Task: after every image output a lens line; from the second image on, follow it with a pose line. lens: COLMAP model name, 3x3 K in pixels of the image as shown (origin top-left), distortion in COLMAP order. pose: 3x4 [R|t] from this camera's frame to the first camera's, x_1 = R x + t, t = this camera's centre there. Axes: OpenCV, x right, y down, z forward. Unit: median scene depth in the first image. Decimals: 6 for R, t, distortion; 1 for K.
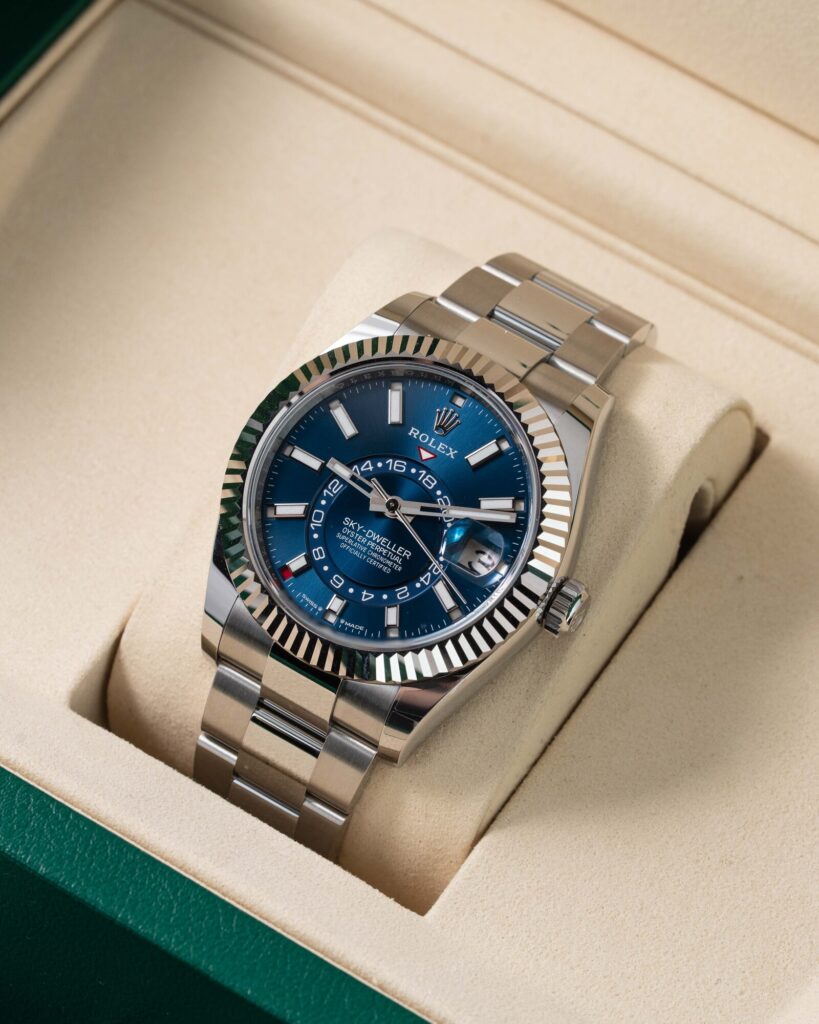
lens RADIAL K [[3956.8, 0, 409.5], [0, 3956.8, 512.0], [0, 0, 1]] dist [0.031038, -3.611391]
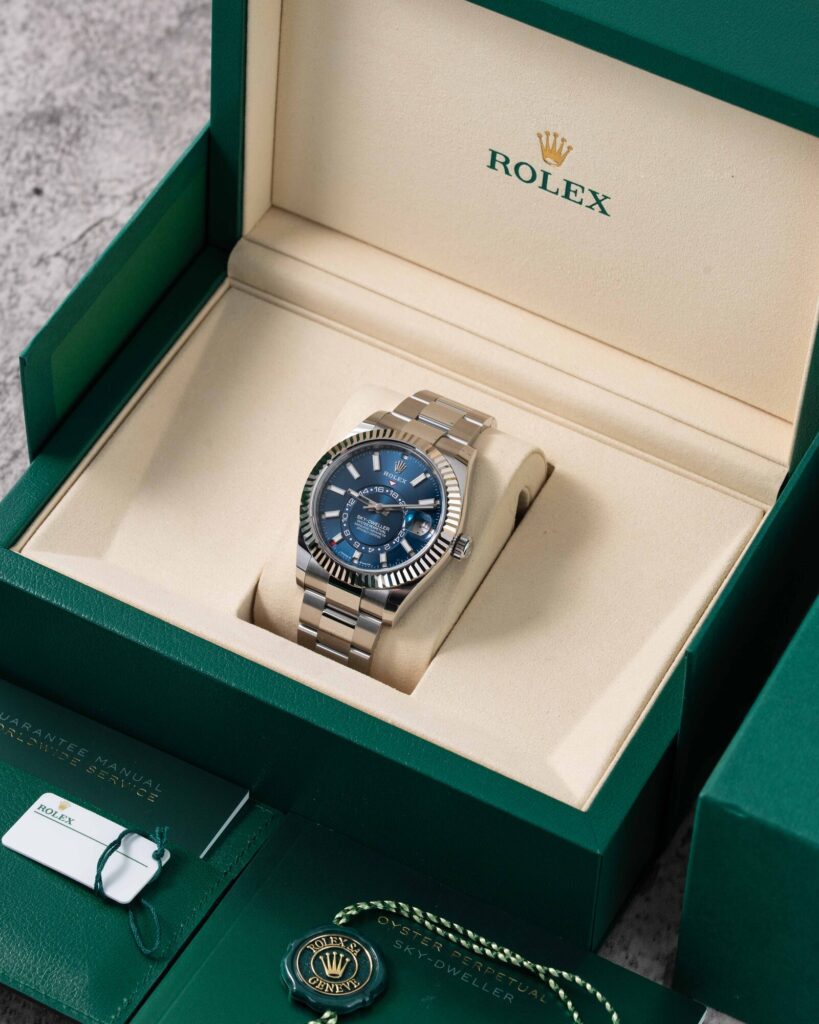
lens RADIAL K [[3956.8, 0, 409.5], [0, 3956.8, 512.0], [0, 0, 1]] dist [0.031038, -3.611391]
pose [[0.996136, -0.087672, 0.005159, 0.000950], [0.087808, 0.993122, -0.077449, 0.169188], [0.001667, 0.077603, 0.996983, -1.155063]]
